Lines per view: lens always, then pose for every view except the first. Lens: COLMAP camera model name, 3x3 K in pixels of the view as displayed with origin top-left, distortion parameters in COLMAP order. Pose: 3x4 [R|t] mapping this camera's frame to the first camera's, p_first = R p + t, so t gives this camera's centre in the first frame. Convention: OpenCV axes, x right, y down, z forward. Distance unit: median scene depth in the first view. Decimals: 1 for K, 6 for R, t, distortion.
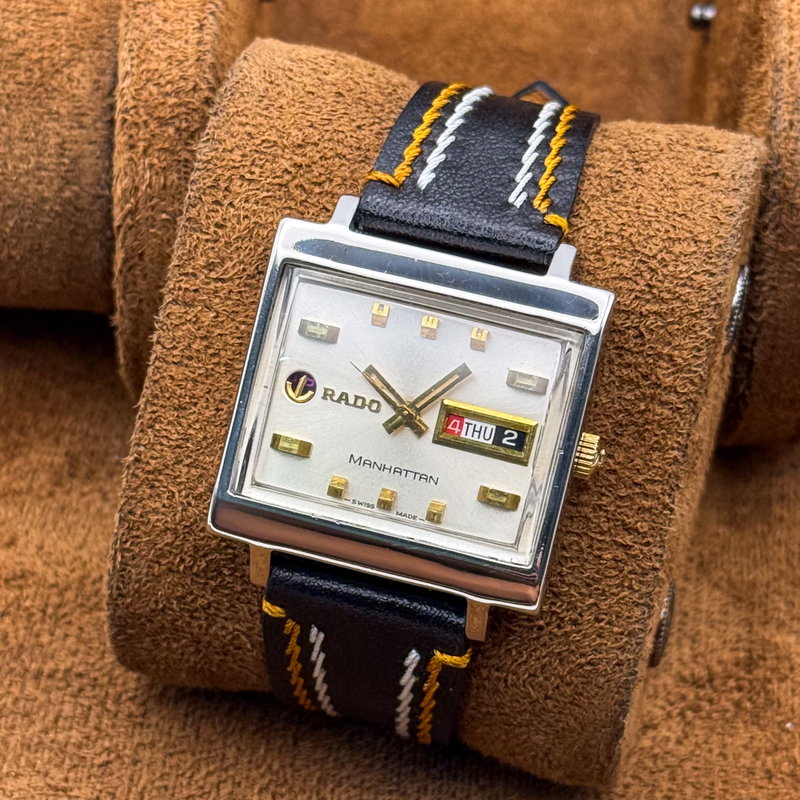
lens RADIAL K [[2684.1, 0, 400.0], [0, 2684.1, 400.0], [0, 0, 1]] dist [-0.113055, -1.609285]
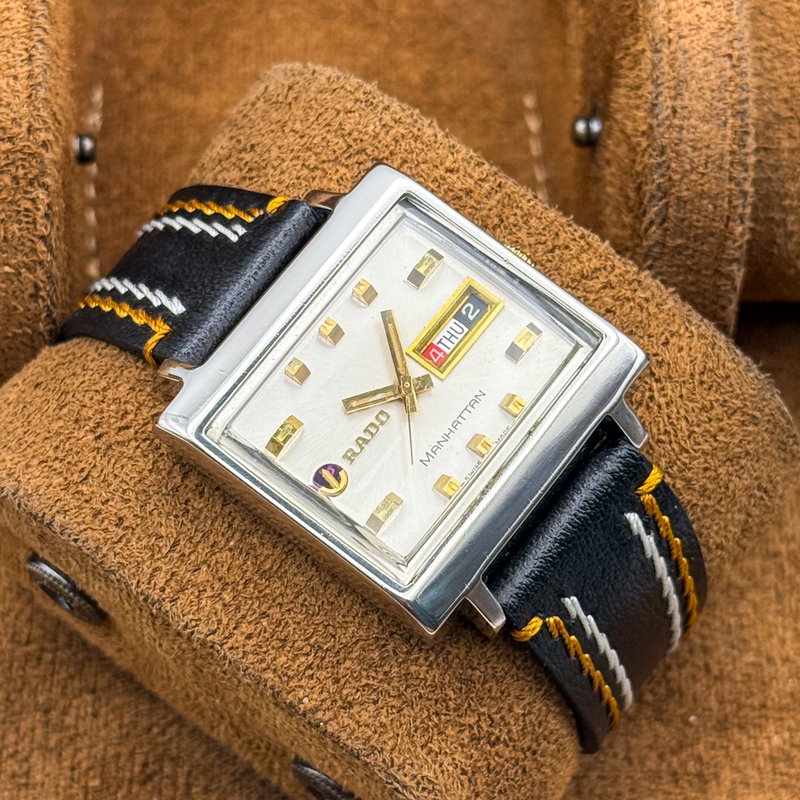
lens RADIAL K [[2684.1, 0, 400.0], [0, 2684.1, 400.0], [0, 0, 1]] dist [-0.113055, -1.609285]
pose [[0.388122, -0.809385, 0.440747, -0.405268], [0.908313, 0.416883, -0.034300, 0.036328], [-0.155978, 0.413649, 0.896976, 0.148710]]
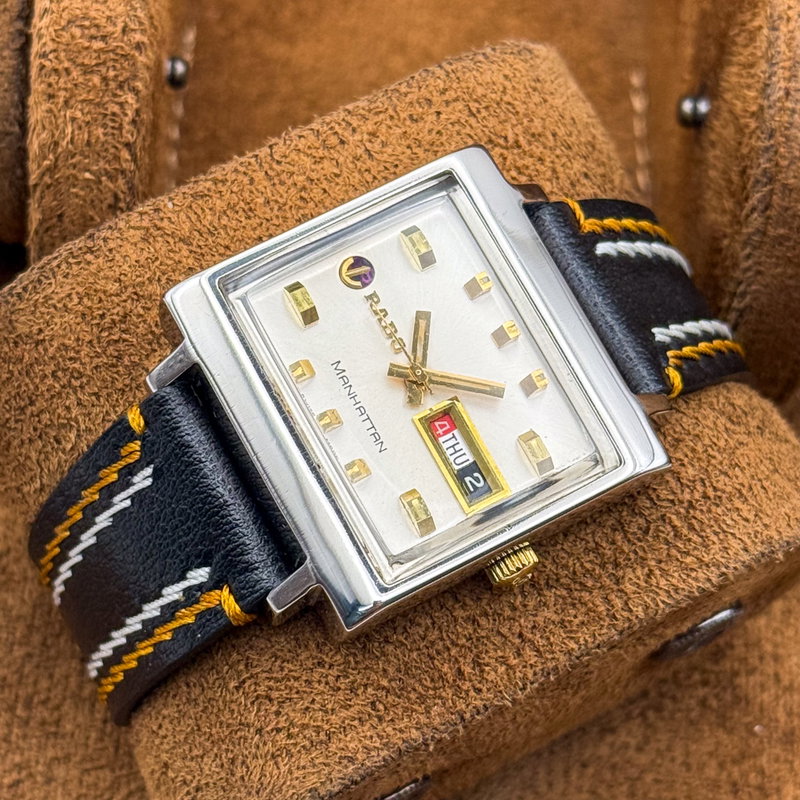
lens RADIAL K [[2684.1, 0, 400.0], [0, 2684.1, 400.0], [0, 0, 1]] dist [-0.113055, -1.609285]
pose [[0.655346, 0.754134, -0.042479, 0.040892], [-0.738489, 0.627912, -0.245683, 0.224048], [-0.158605, 0.192378, 0.968419, 0.142148]]
